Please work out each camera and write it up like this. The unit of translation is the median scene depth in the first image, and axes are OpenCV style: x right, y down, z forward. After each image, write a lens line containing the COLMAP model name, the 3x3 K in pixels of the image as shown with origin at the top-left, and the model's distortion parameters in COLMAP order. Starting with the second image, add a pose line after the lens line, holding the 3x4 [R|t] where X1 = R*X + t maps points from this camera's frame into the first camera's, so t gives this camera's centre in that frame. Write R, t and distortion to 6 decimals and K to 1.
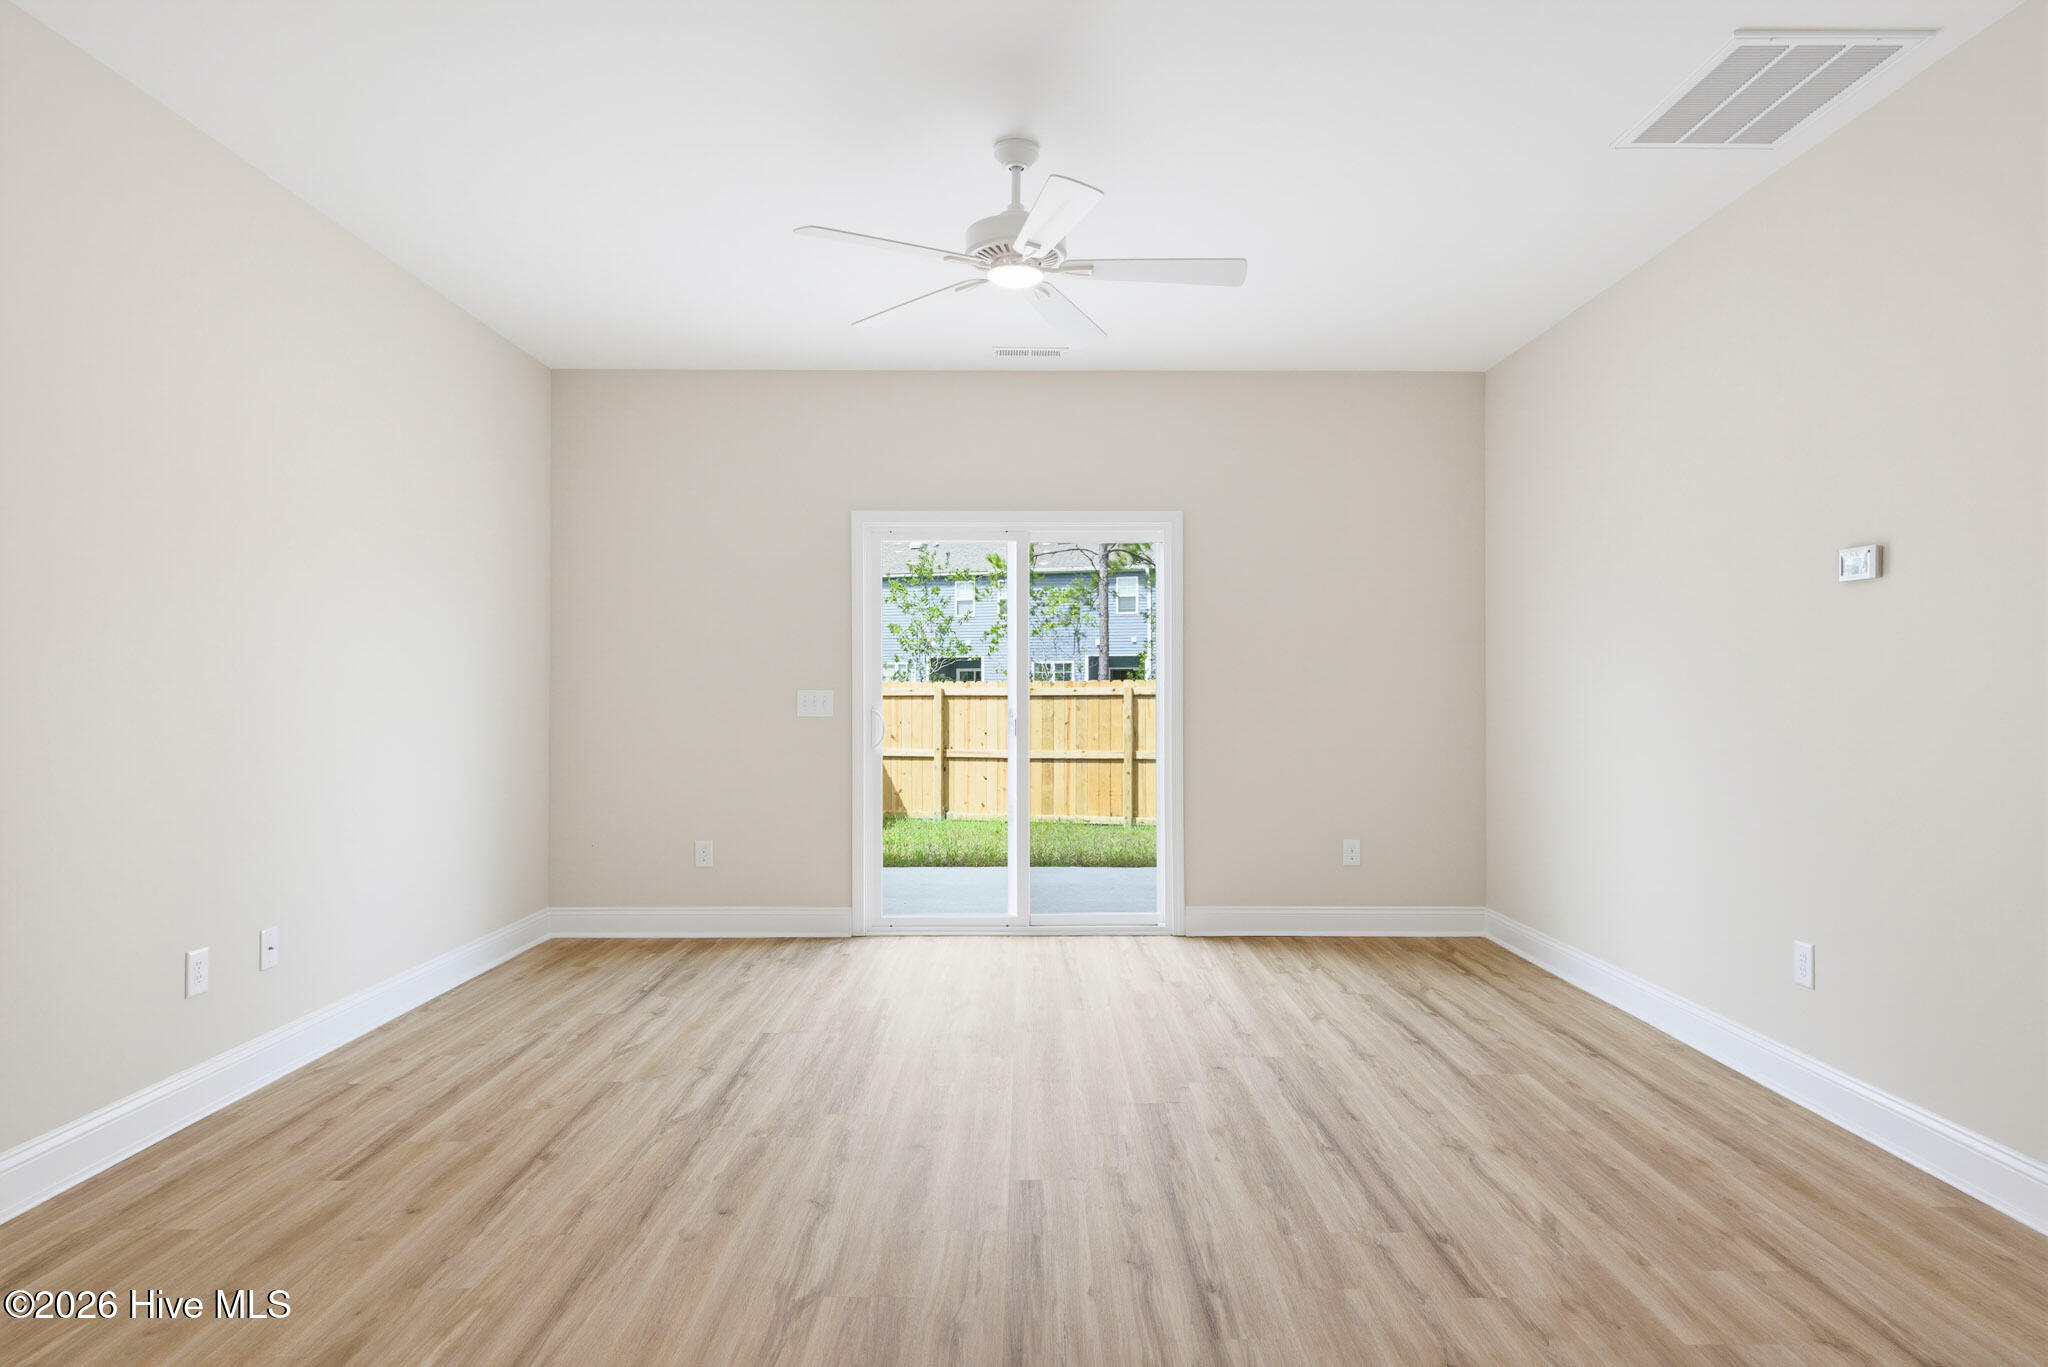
lens RADIAL K [[1136.1, 0, 1031.9], [0, 1136.1, 696.2], [0, 0, 1]] dist [-0.008719, 0.008840]
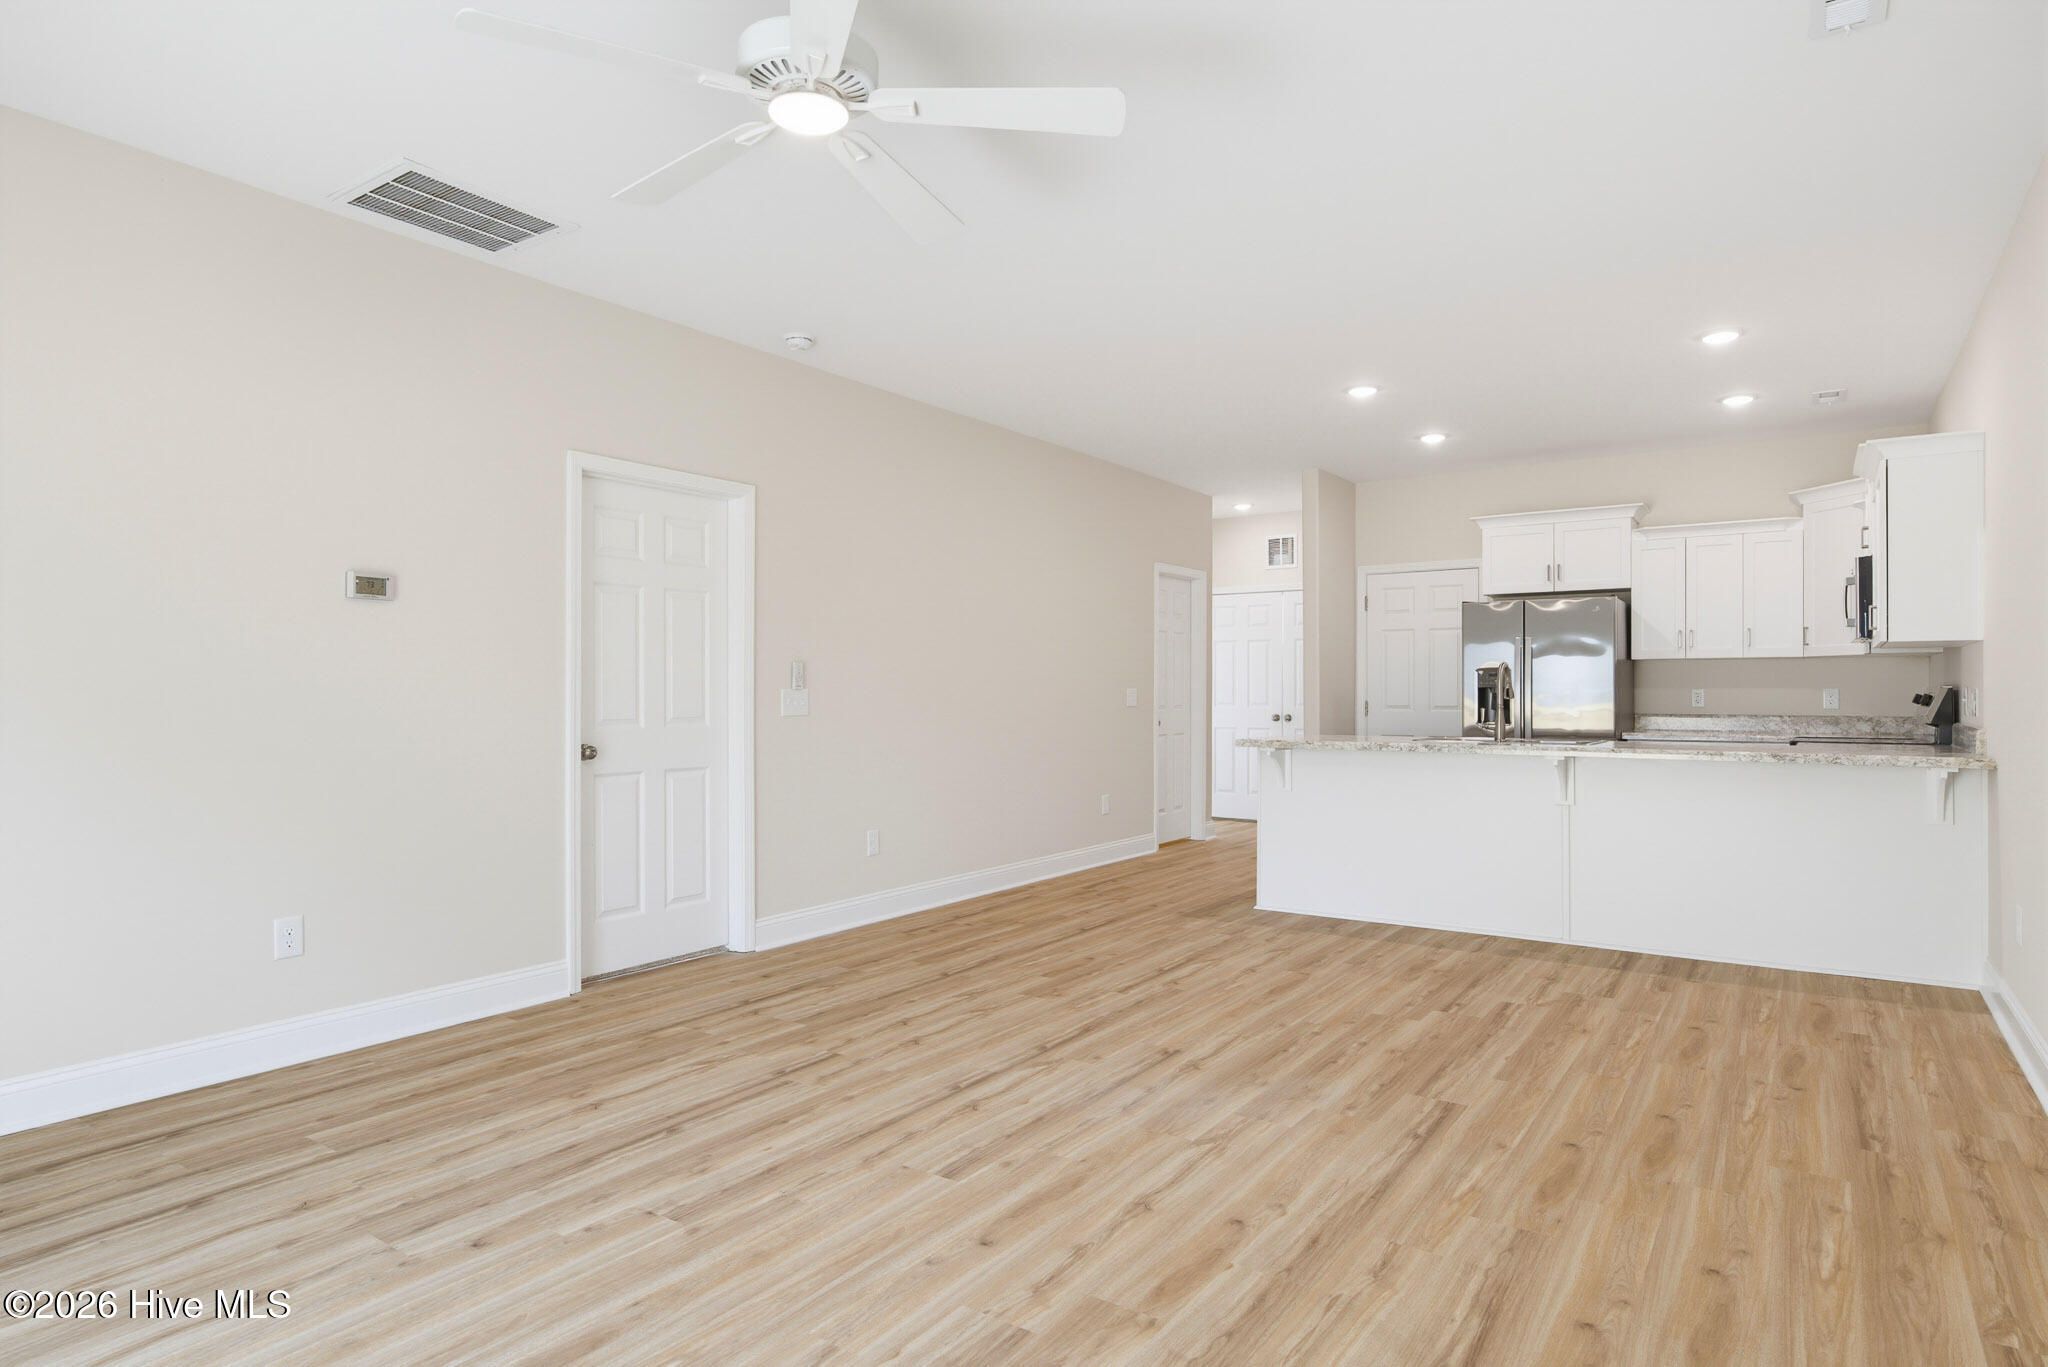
lens RADIAL K [[1136.1, 0, 1051.5], [0, 1136.1, 678.1], [0, 0, 1]] dist [-0.008719, 0.008840]
pose [[-0.826735, 0.005950, 0.562560, -0.499999], [0.000657, 0.999954, -0.009610, -0.001558], [-0.562591, -0.007575, -0.826701, 1.374306]]
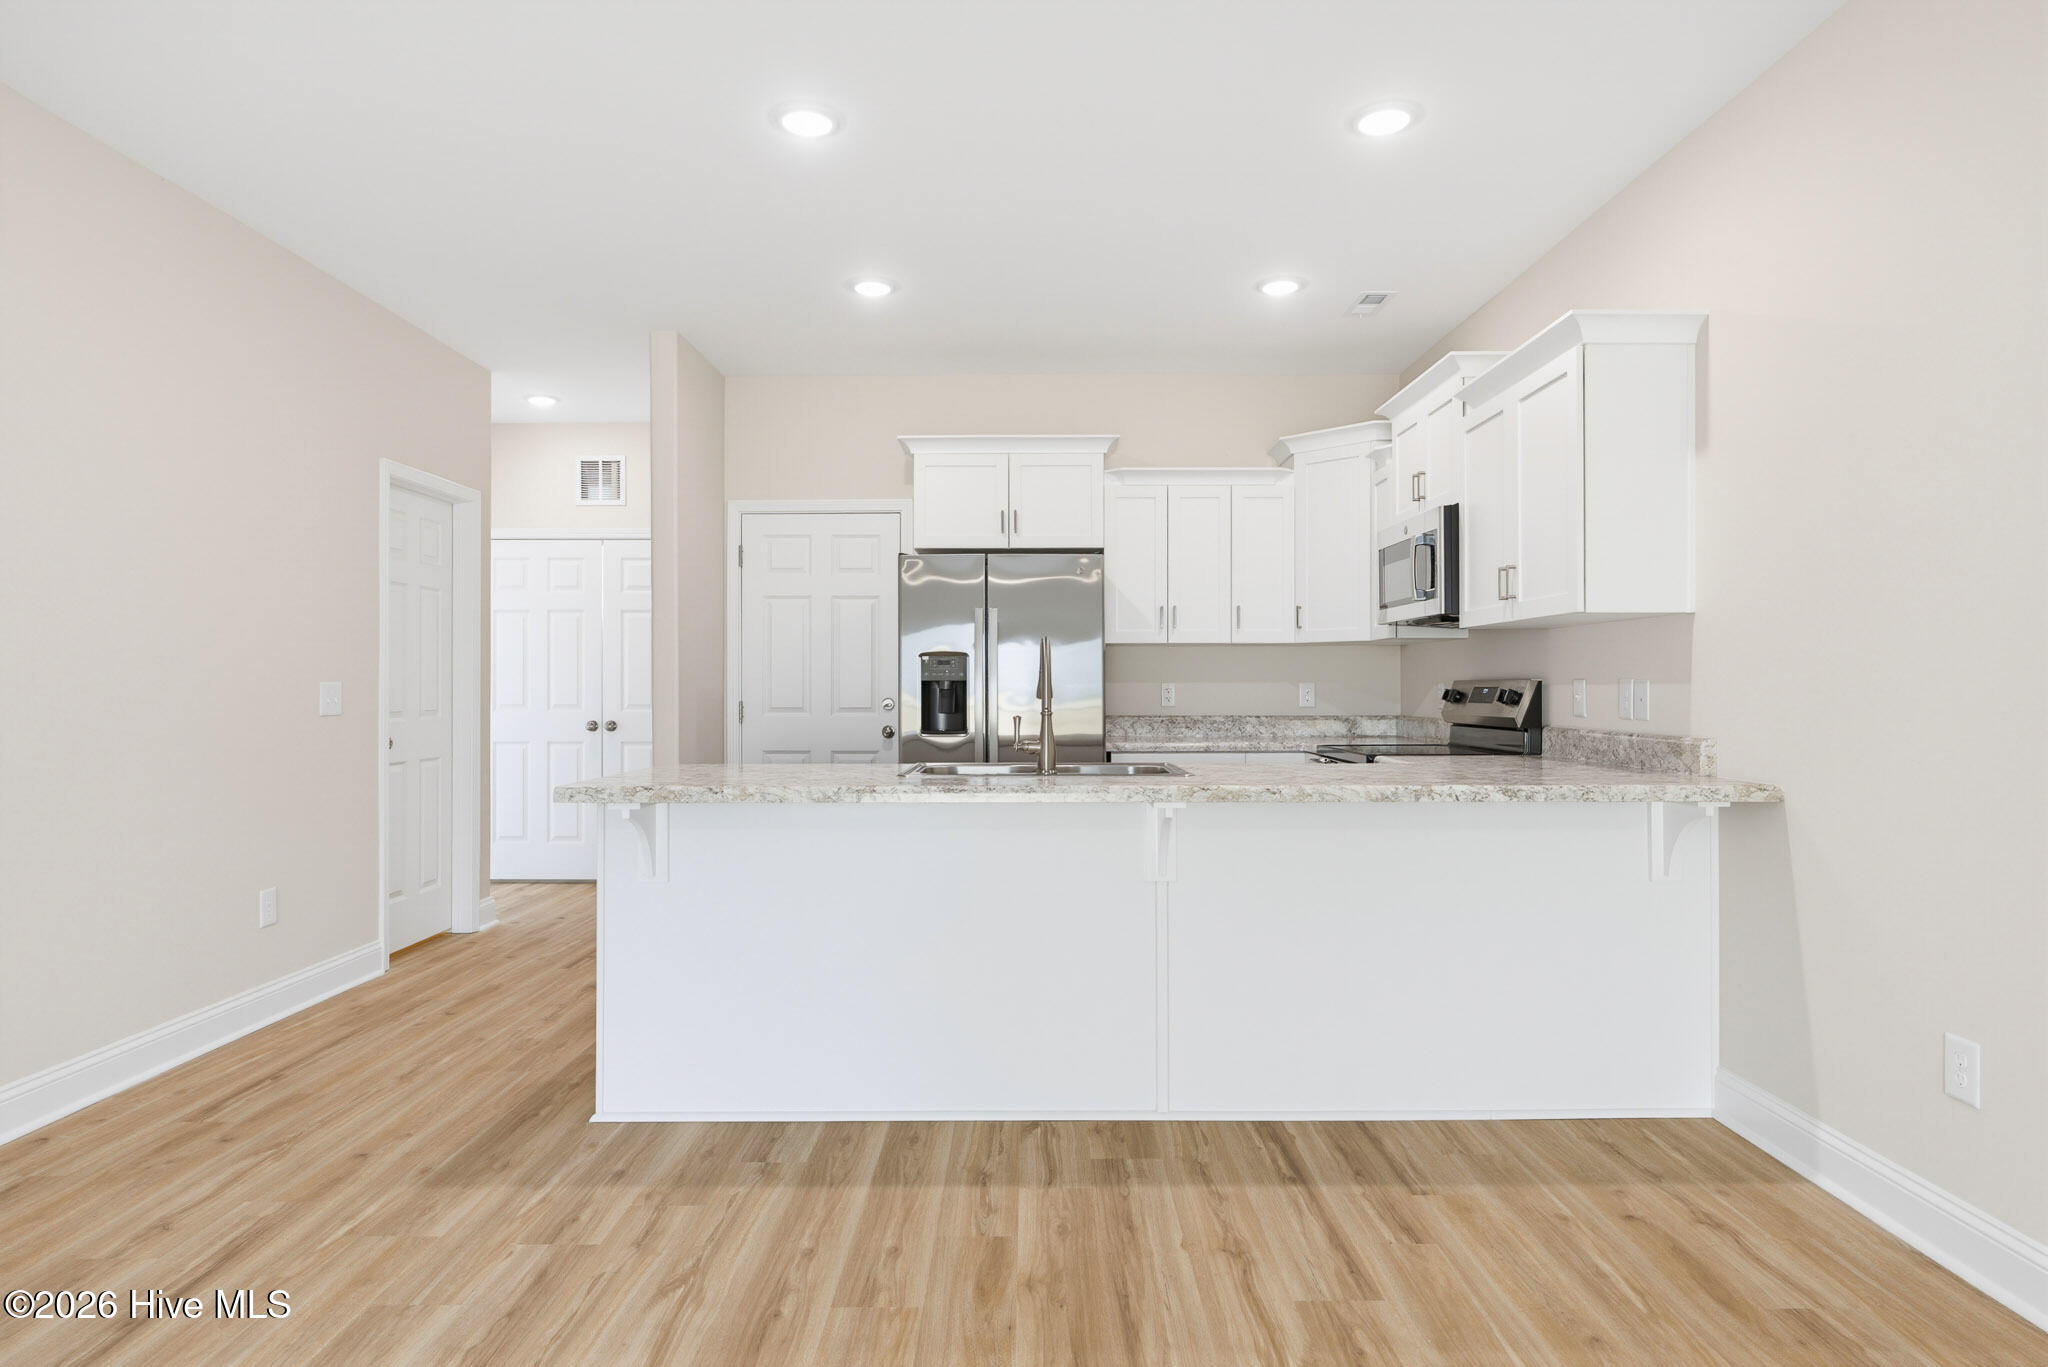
lens RADIAL K [[1136.1, 0, 1027.6], [0, 1136.1, 692.8], [0, 0, 1]] dist [-0.008719, 0.008840]
pose [[-0.999957, 0.000417, 0.009283, -0.123150], [0.000494, 0.999965, 0.008351, -0.000415], [-0.009279, 0.008355, -0.999922, 0.630776]]
